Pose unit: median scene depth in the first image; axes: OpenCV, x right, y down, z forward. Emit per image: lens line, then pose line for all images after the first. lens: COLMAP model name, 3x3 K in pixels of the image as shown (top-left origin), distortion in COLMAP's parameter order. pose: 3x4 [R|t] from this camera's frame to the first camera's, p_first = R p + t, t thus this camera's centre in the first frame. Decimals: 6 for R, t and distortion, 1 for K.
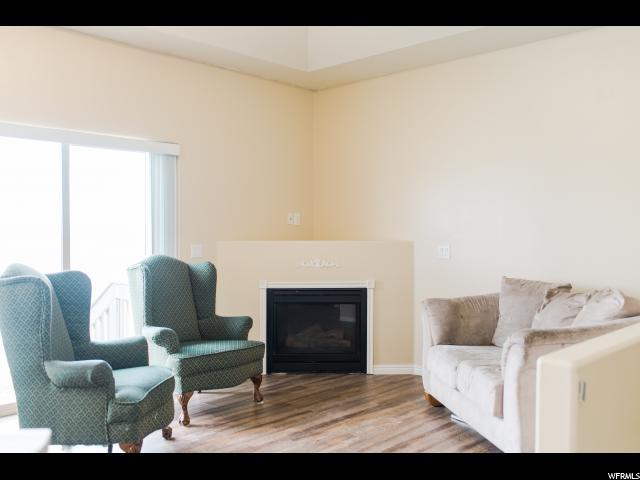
lens RADIAL K [[620.8, 0, 320.0], [0, 620.8, 240.0], [0, 0, 1]] dist [0.009946, 0.008264]
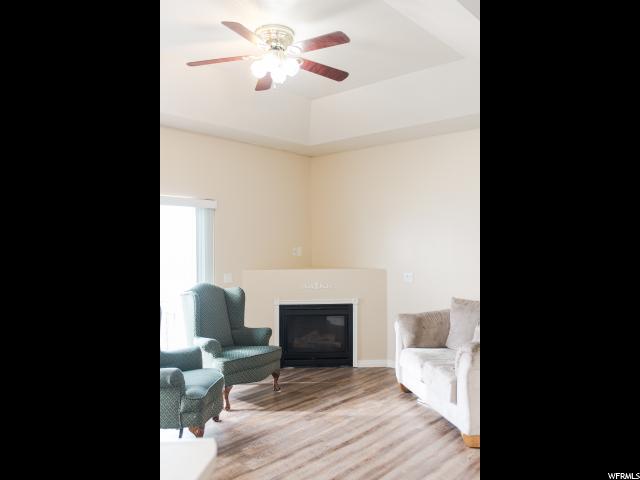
lens RADIAL K [[487.7, 0, 320.0], [0, 487.7, 240.0], [0, 0, 1]] dist [0.033334, 0.001352]
pose [[0.999211, -0.003316, 0.039589, -0.047675], [0.004155, 0.999768, -0.021143, -0.050493], [-0.039509, 0.021291, 0.998992, -0.092269]]
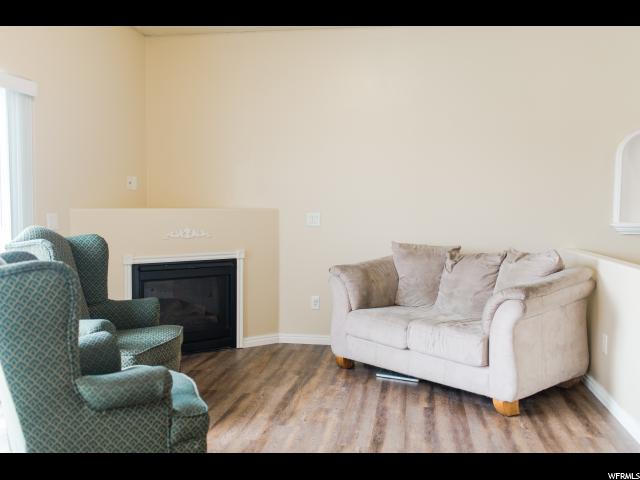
lens RADIAL K [[620.8, 0, 320.0], [0, 620.8, 240.0], [0, 0, 1]] dist [0.009946, 0.008264]
pose [[0.823413, -0.028449, 0.566729, -0.437890], [-0.002394, 0.998559, 0.053605, -0.001910], [-0.567437, -0.045496, 0.822159, 0.188791]]
